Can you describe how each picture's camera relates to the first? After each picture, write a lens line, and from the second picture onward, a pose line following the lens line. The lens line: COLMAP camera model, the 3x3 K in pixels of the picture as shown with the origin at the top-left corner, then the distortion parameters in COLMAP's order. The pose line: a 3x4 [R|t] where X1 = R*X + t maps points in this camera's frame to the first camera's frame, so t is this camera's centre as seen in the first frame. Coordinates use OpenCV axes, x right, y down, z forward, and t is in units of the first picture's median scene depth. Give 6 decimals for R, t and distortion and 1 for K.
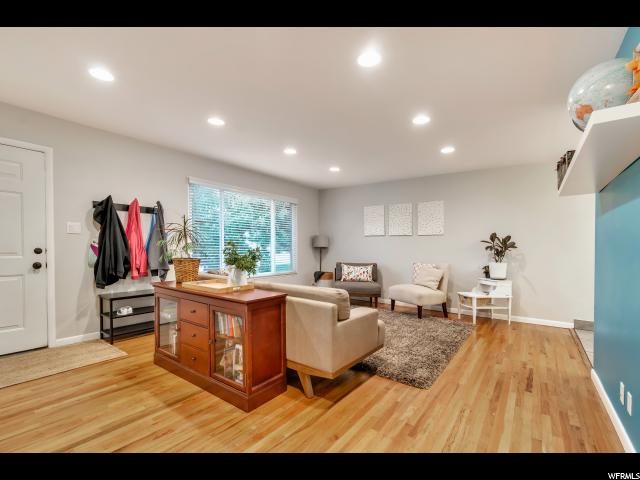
lens RADIAL K [[302.8, 0, 324.5], [0, 302.8, 241.1], [0, 0, 1]] dist [0.000879, 0.000139]
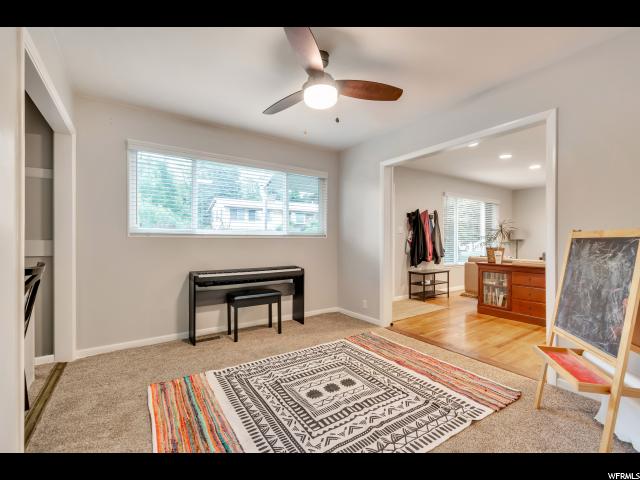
lens RADIAL K [[287.1, 0, 320.3], [0, 287.1, 241.5], [0, 0, 1]] dist [0.000694, -0.000094]
pose [[0.933482, -0.020365, -0.358045, -0.640610], [0.025861, 0.999610, 0.010568, -0.009195], [0.357690, -0.019125, 0.933644, -0.573684]]
